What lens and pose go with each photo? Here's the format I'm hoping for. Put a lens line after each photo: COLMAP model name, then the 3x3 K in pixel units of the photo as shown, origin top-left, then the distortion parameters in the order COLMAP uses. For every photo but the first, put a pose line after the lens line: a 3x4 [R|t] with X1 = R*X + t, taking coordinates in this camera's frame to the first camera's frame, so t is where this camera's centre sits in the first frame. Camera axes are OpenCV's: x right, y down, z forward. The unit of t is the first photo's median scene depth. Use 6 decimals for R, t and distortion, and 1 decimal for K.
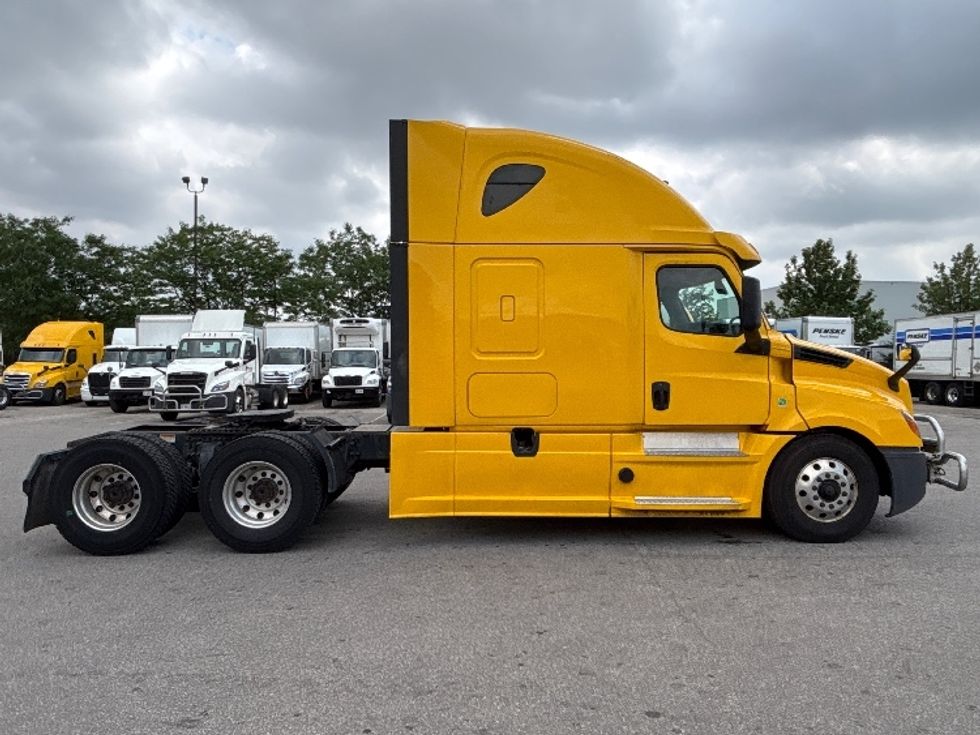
lens RADIAL K [[696.1, 0, 500.0], [0, 696.1, 361.6], [0, 0, 1]] dist [0.010909, -0.010023]
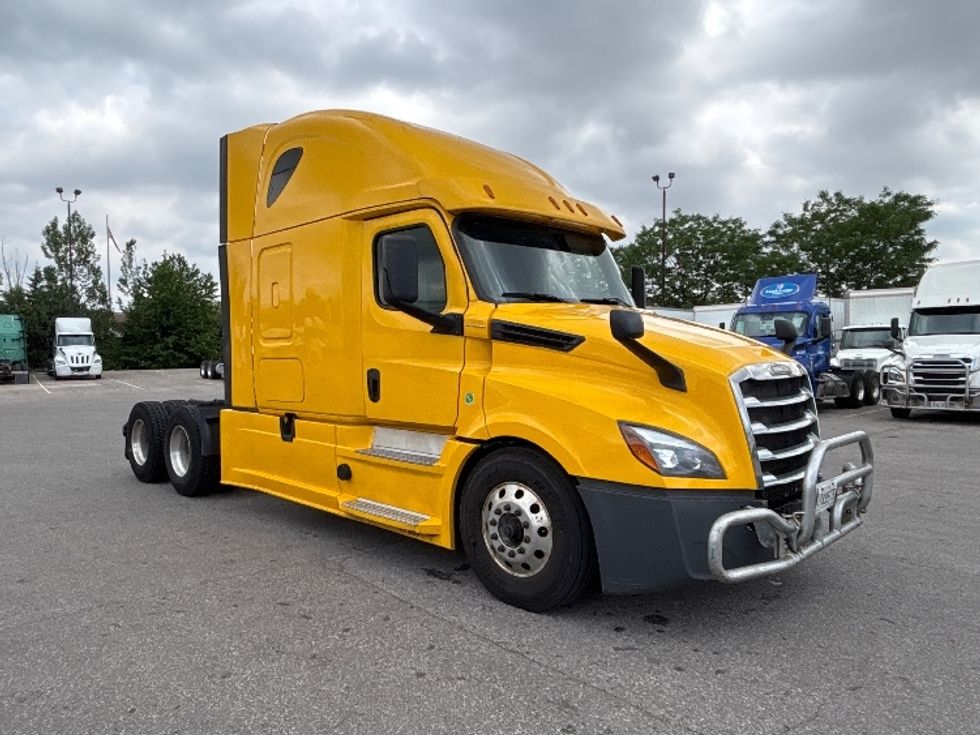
lens RADIAL K [[677.5, 0, 486.9], [0, 677.5, 364.0], [0, 0, 1]] dist [0.008427, -0.002908]
pose [[0.687830, 0.005831, -0.725848, 0.932906], [0.015132, 0.999635, 0.022370, 0.006457], [0.725714, -0.026370, 0.687491, 0.526786]]
